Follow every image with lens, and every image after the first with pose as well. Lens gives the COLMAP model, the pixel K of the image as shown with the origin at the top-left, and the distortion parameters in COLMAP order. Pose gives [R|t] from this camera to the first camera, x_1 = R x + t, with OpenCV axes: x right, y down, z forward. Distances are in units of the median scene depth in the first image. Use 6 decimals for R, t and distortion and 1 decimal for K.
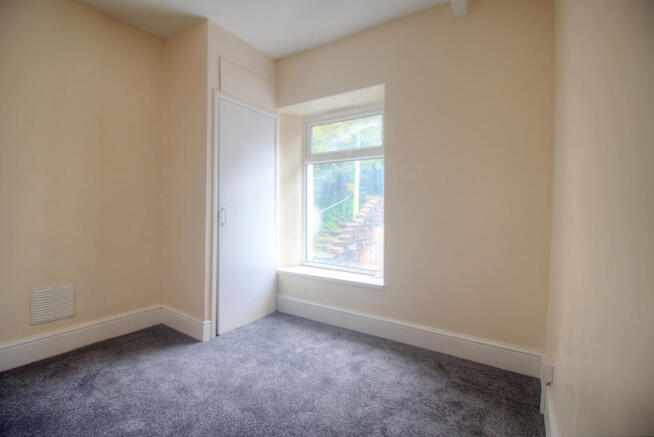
lens RADIAL K [[305.7, 0, 328.4], [0, 305.7, 210.3], [0, 0, 1]] dist [-0.001046, -0.000119]
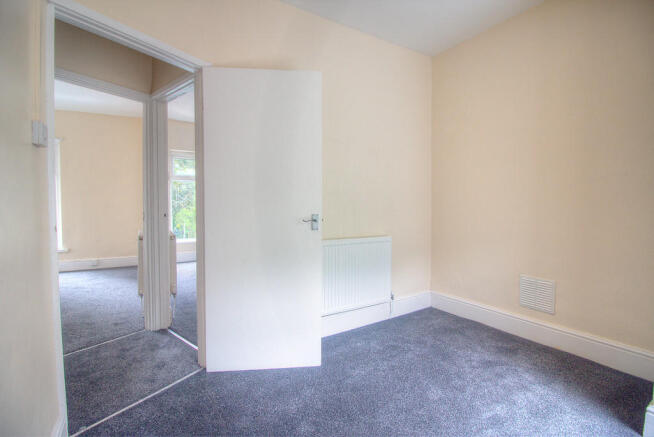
lens RADIAL K [[305.7, 0, 328.4], [0, 305.7, 210.3], [0, 0, 1]] dist [-0.001046, -0.000119]
pose [[-0.421955, 0.003129, -0.906611, 0.435887], [-0.002475, 0.999986, 0.004603, 0.005080], [0.906613, 0.004186, -0.421941, 0.861271]]
